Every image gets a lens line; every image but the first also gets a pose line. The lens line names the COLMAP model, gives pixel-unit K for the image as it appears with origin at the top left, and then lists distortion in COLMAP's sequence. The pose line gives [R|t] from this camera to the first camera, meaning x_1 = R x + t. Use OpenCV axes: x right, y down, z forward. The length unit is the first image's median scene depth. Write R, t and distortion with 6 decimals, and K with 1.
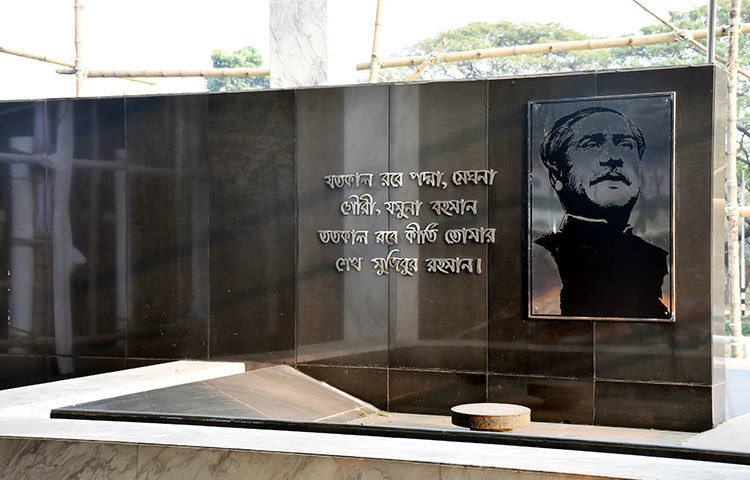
lens RADIAL K [[1336.2, 0, 374.1], [0, 1336.2, 243.0], [0, 0, 1]] dist [0.020807, 0.000000]
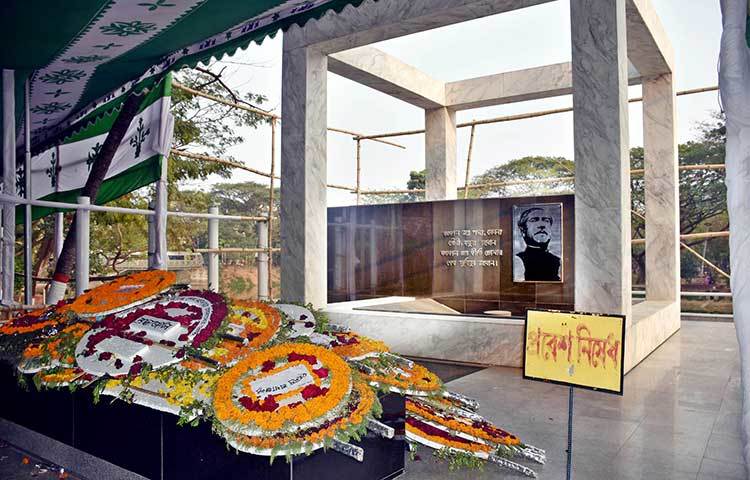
lens RADIAL K [[571.7, 0, 375.1], [0, 571.7, 242.1], [0, 0, 1]] dist [-0.002672, -0.000171]
pose [[0.983137, -0.000701, -0.182869, 0.046654], [-0.003721, 0.999709, -0.023839, 0.002002], [0.182833, 0.024117, 0.982848, -0.233333]]
